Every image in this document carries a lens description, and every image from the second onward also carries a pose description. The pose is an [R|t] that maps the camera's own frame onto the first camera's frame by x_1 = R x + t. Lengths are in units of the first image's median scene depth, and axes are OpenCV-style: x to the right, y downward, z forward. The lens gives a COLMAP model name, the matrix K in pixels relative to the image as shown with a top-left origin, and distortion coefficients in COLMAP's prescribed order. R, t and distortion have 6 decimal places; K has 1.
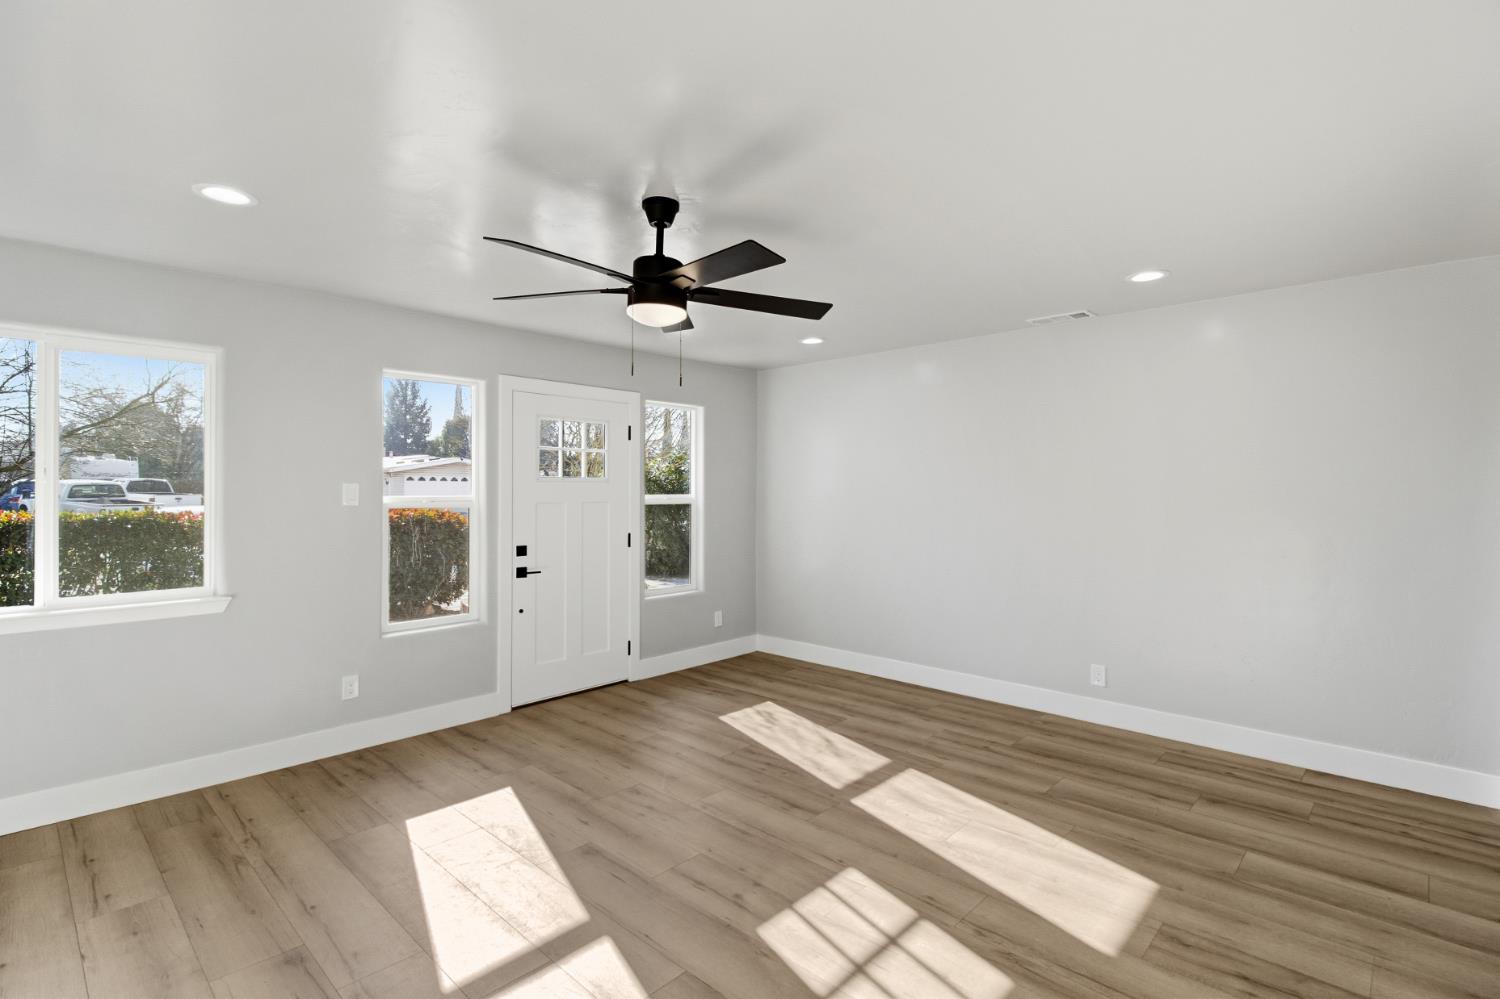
lens RADIAL K [[701.8, 0, 751.8], [0, 701.8, 482.5], [0, 0, 1]] dist [0.023027, -0.013769]
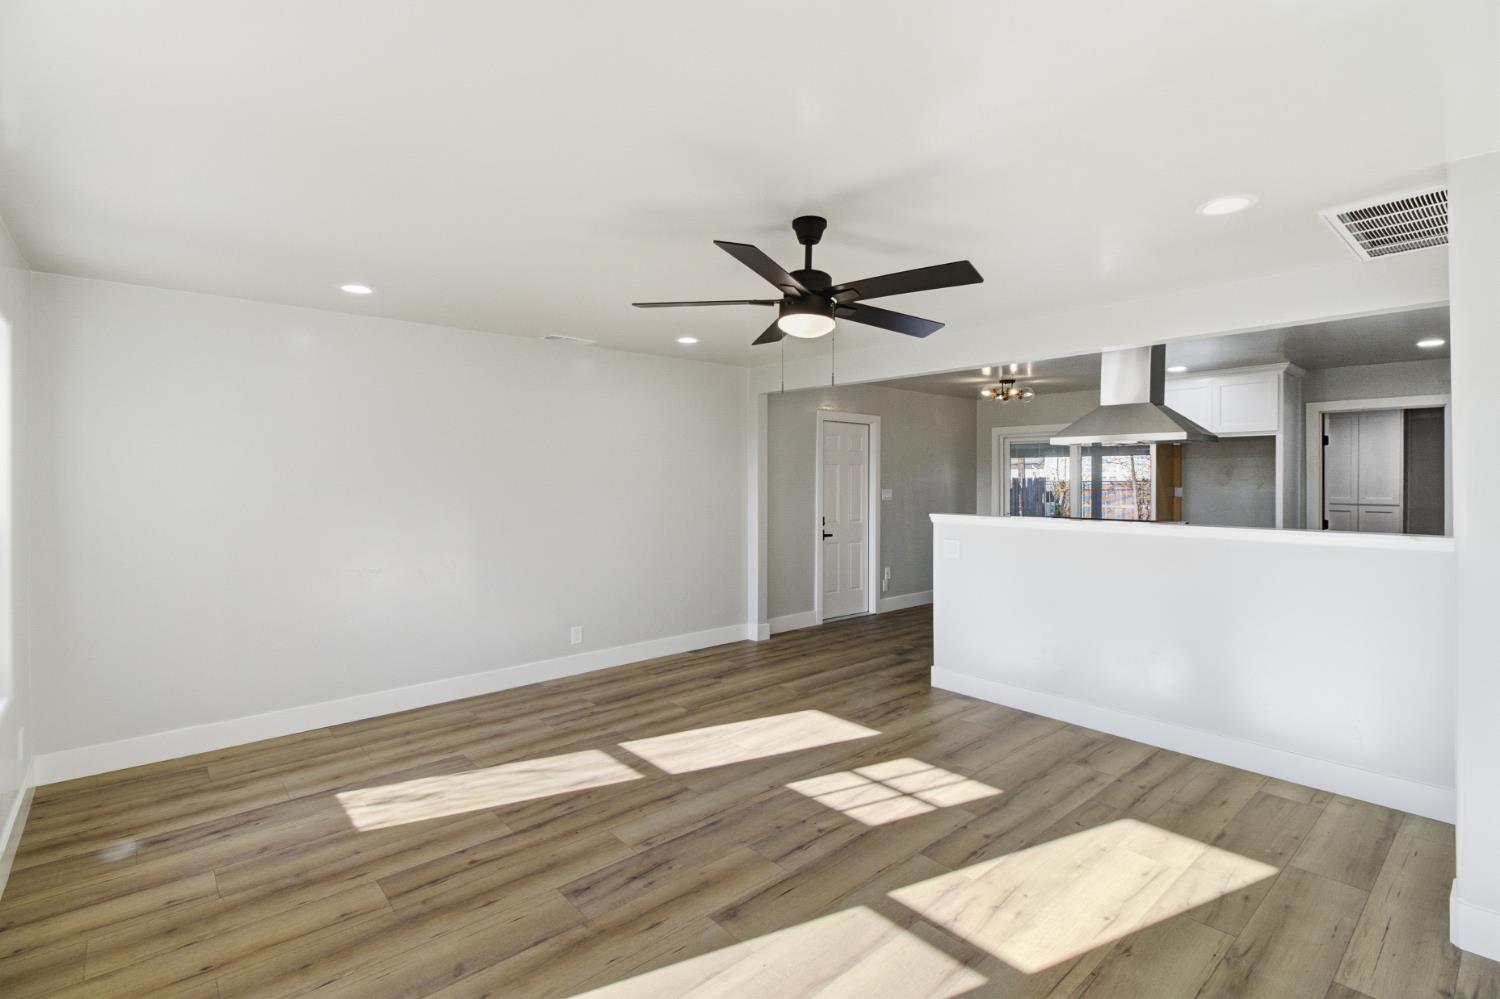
lens RADIAL K [[698.8, 0, 749.2], [0, 698.8, 473.9], [0, 0, 1]] dist [0.008659, -0.000221]
pose [[0.098300, 0.004038, 0.995149, -0.787206], [-0.007568, 0.999966, -0.003310, -0.008274], [-0.995128, -0.007206, 0.098327, 0.655163]]
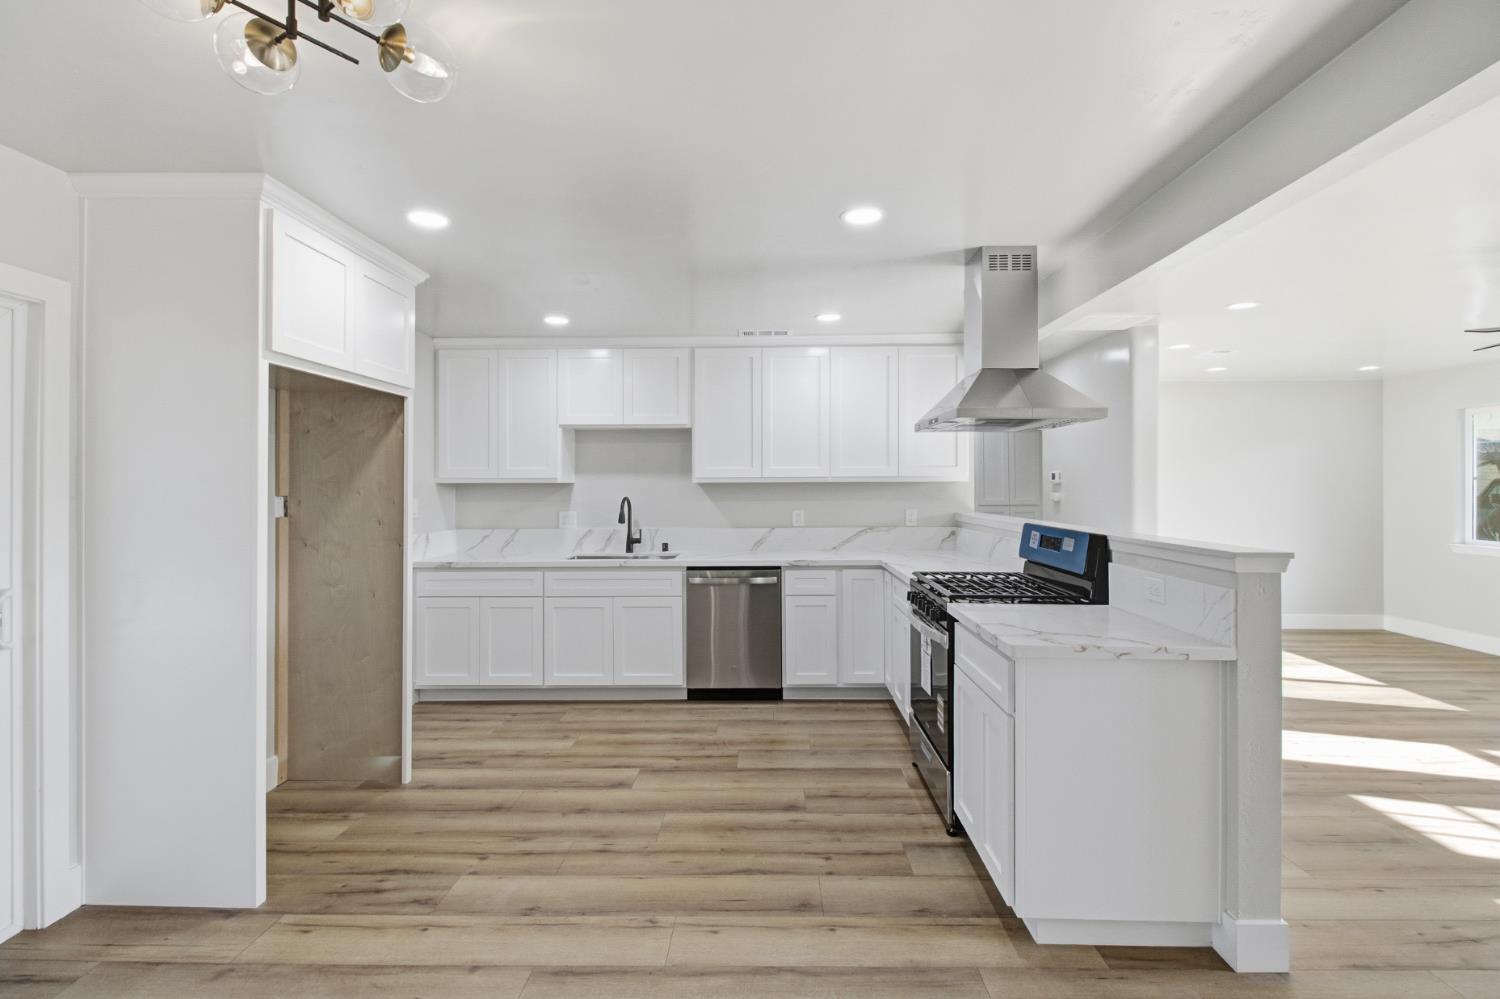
lens RADIAL K [[716.3, 0, 767.1], [0, 716.3, 480.1], [0, 0, 1]] dist [0.000527, -0.000627]
pose [[-0.730167, -0.001780, -0.683266, 1.179785], [0.010983, 0.999837, -0.014341, 0.010786], [0.683180, -0.017976, -0.730028, 0.576749]]
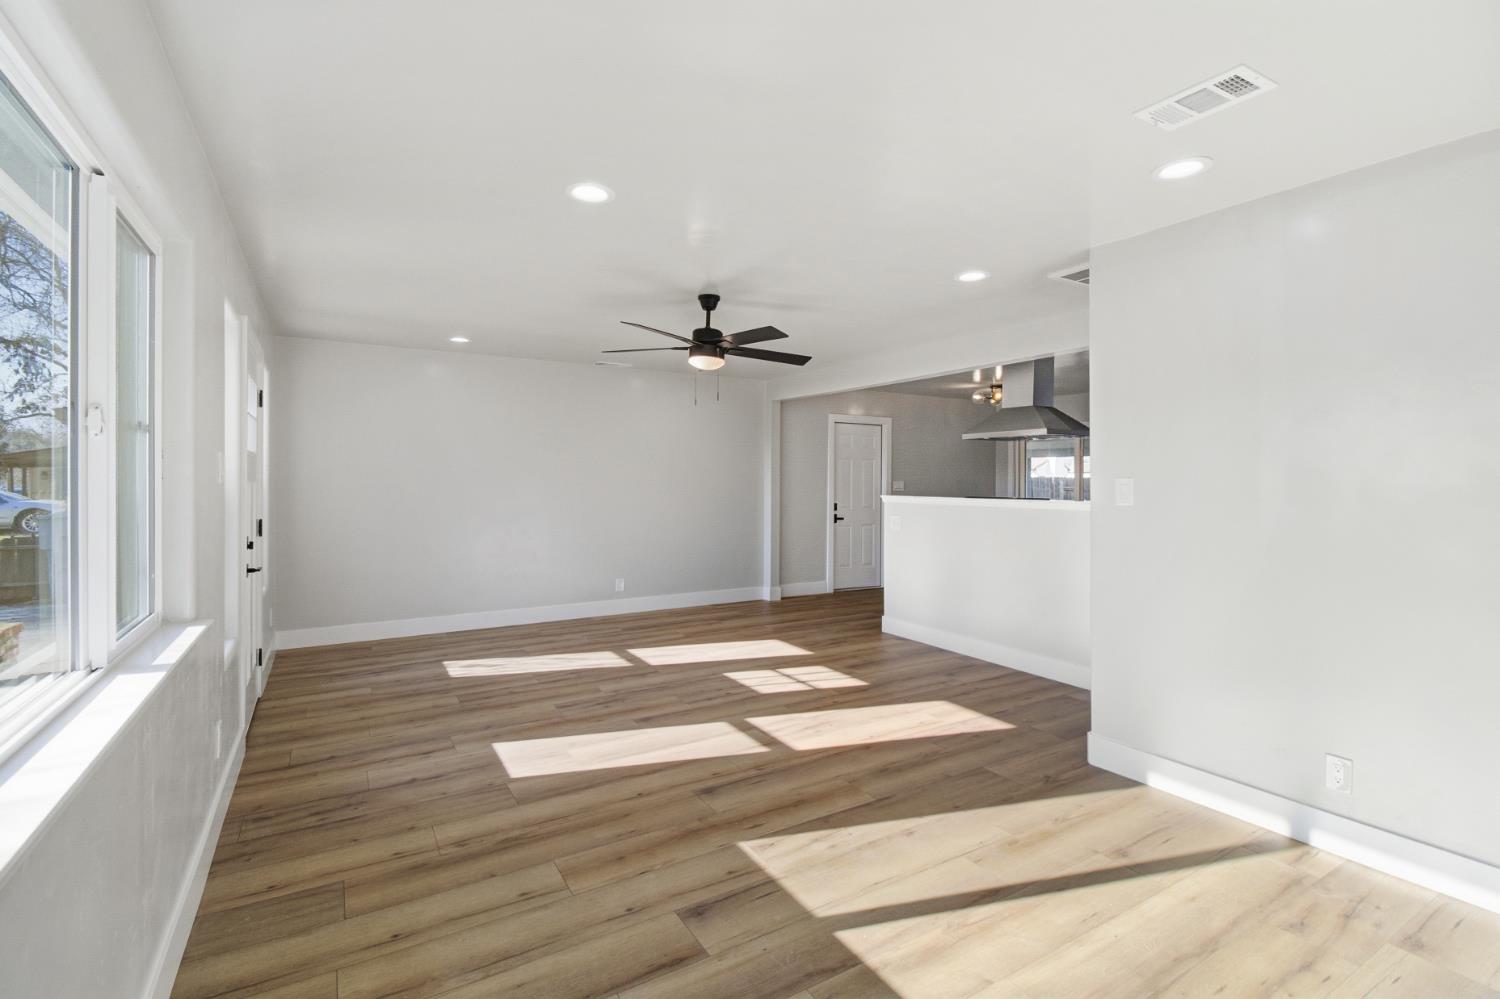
lens RADIAL K [[696.3, 0, 747.1], [0, 696.3, 482.6], [0, 0, 1]] dist [0.020586, -0.015179]
pose [[0.274973, -0.003285, 0.961446, -1.118450], [-0.013242, 0.999886, 0.007204, 0.020713], [-0.961361, -0.014712, 0.274899, 0.305434]]
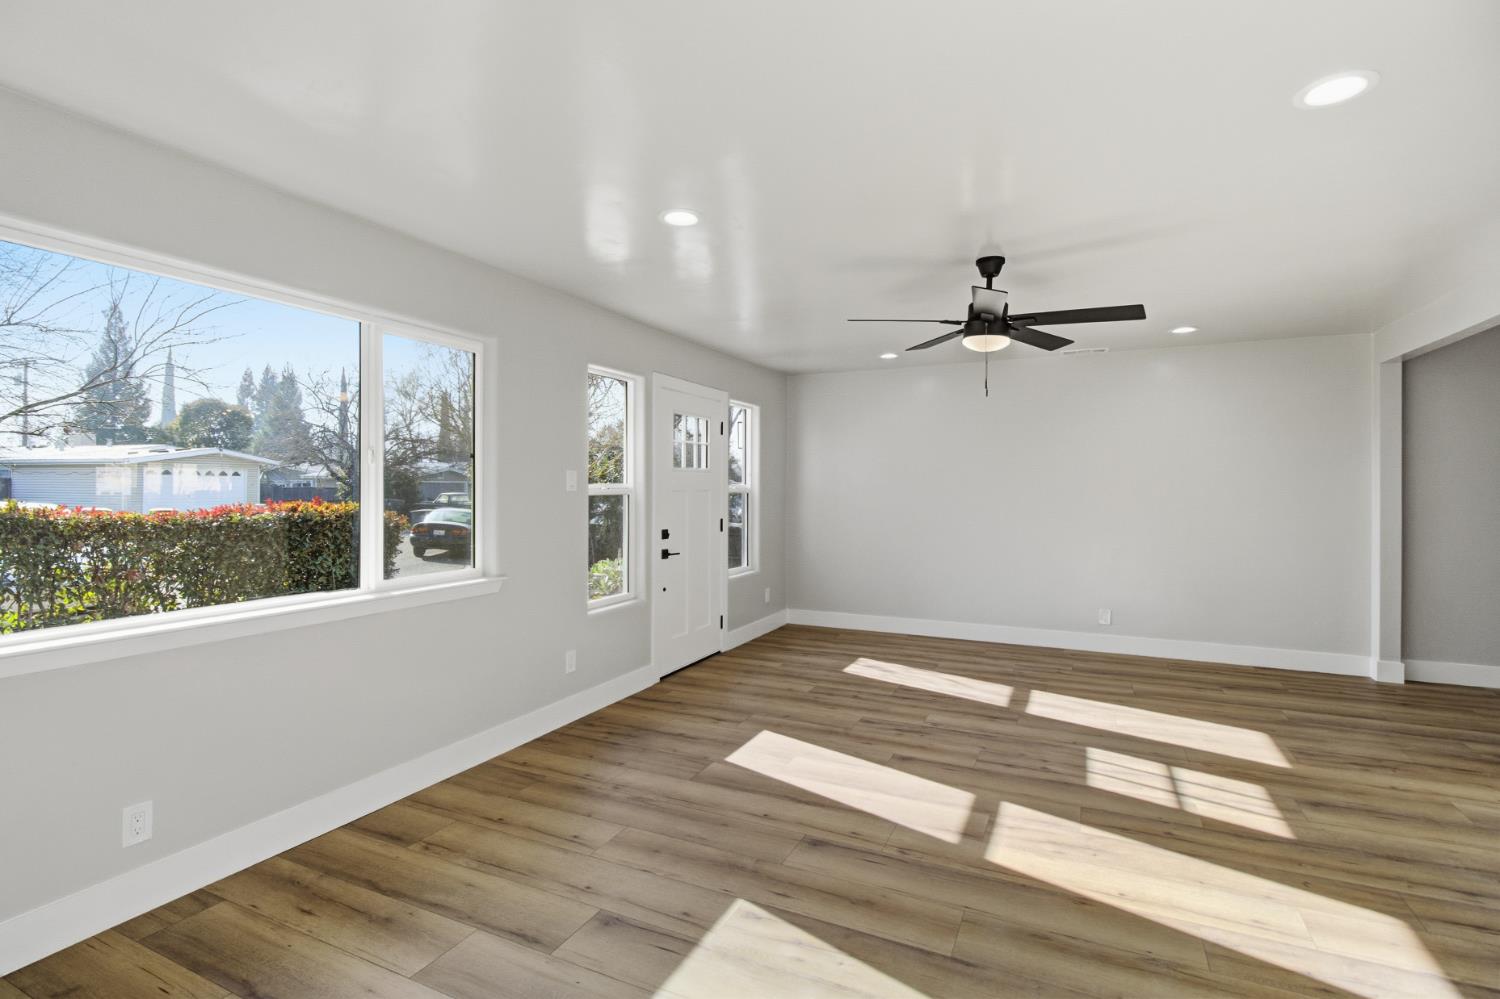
lens RADIAL K [[696.3, 0, 747.1], [0, 696.3, 482.6], [0, 0, 1]] dist [0.020586, -0.015179]
pose [[0.954287, 0.002717, 0.298879, -0.640734], [-0.003917, 0.999986, 0.003418, 0.015308], [-0.298866, -0.004432, 0.954285, -0.084997]]
